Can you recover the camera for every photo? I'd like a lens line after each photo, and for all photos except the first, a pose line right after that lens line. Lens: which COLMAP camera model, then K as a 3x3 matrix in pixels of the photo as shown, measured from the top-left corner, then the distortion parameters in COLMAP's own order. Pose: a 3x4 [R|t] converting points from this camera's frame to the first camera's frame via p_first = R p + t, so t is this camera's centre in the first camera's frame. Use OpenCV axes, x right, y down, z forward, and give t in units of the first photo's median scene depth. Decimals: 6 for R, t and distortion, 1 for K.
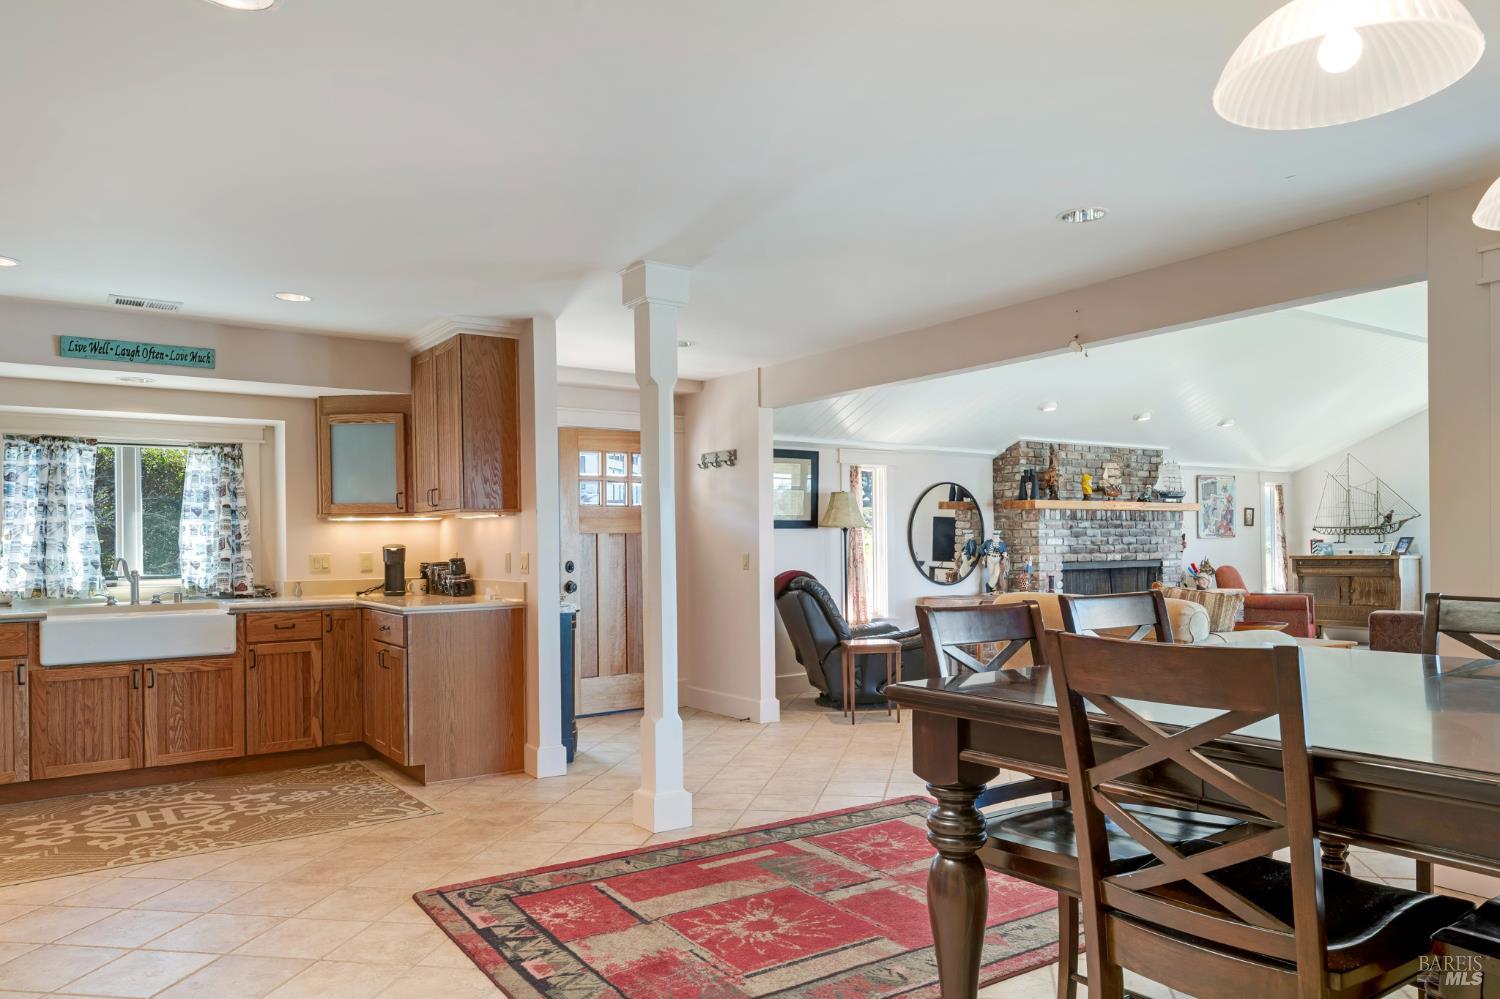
lens RADIAL K [[1068.2, 0, 805.7], [0, 1068.2, 545.7], [0, 0, 1]] dist [0.019401, -0.016755]
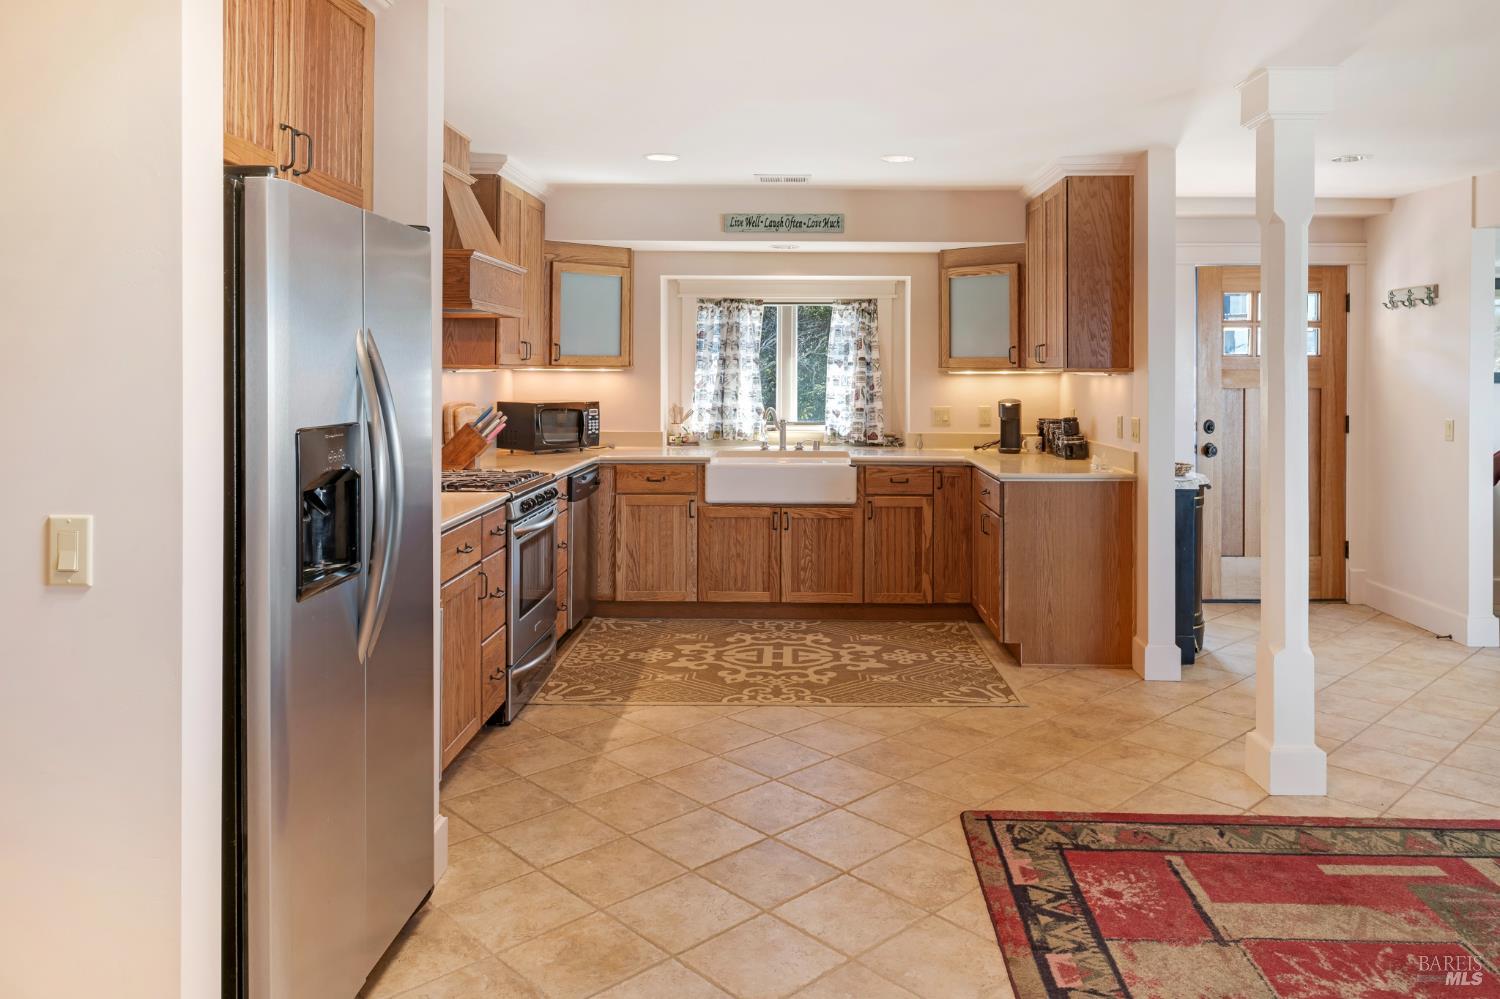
lens RADIAL K [[1068.2, 0, 773.6], [0, 1068.2, 368.3], [0, 0, 1]] dist [0.019401, -0.016755]
pose [[0.792144, 0.014218, -0.610168, 0.035598], [-0.013663, 0.999891, 0.005562, -0.033923], [0.610181, 0.003930, 0.792252, 0.117548]]
